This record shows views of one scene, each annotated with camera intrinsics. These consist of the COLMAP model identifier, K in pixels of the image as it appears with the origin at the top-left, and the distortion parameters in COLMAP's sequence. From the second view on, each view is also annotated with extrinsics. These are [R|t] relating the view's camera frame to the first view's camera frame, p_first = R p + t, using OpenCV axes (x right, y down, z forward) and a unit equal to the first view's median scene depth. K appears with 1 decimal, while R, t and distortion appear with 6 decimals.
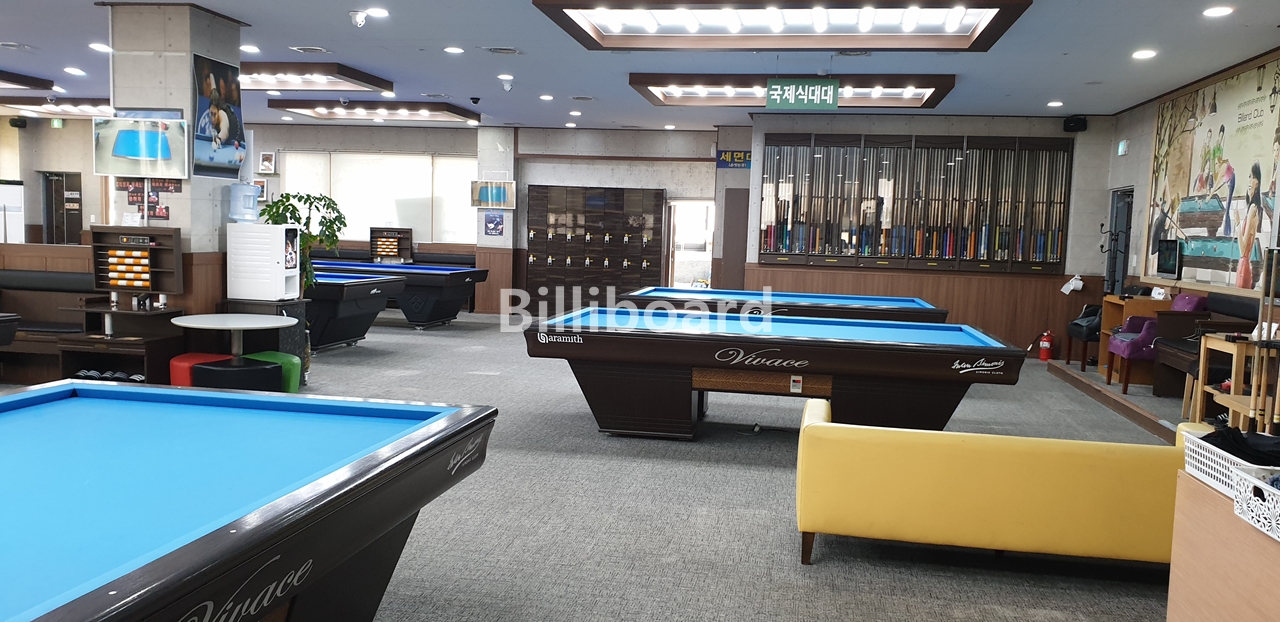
lens RADIAL K [[997.1, 0, 642.9], [0, 997.1, 319.0], [0, 0, 1]] dist [0.157568, -0.355027]
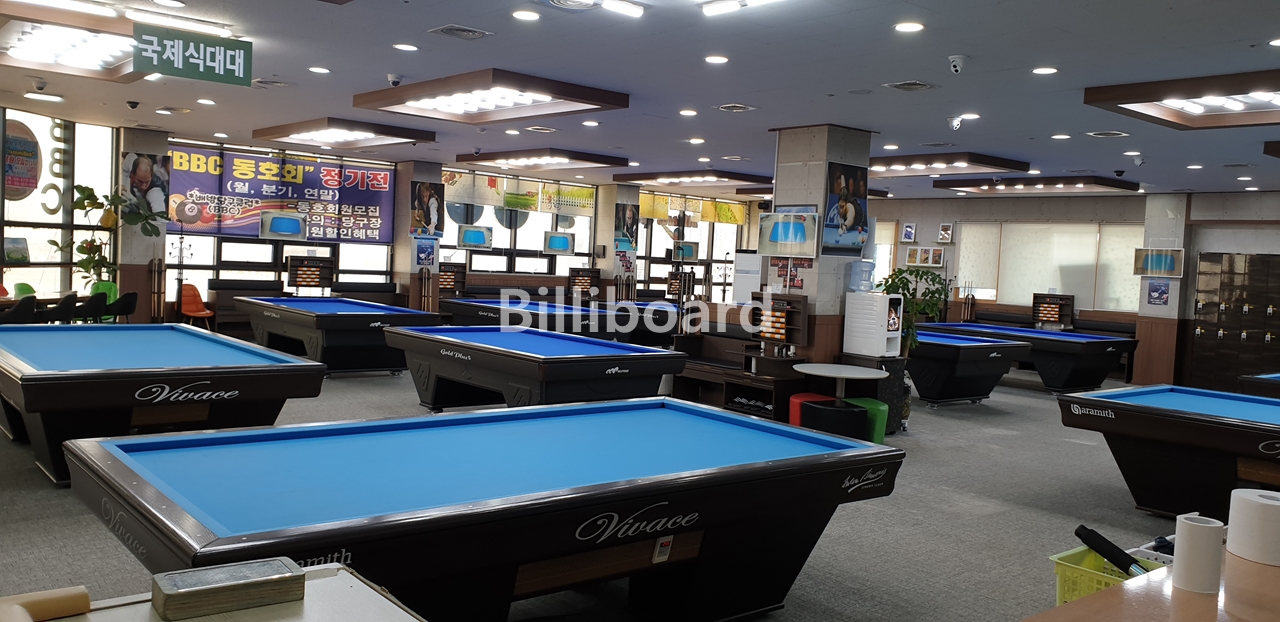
lens RADIAL K [[997.1, 0, 642.9], [0, 997.1, 319.0], [0, 0, 1]] dist [0.157568, -0.355027]
pose [[0.759970, 0.045832, -0.648340, 0.203656], [-0.081983, 0.996303, -0.025669, -0.009350], [0.644767, 0.072660, 0.760918, -0.102785]]
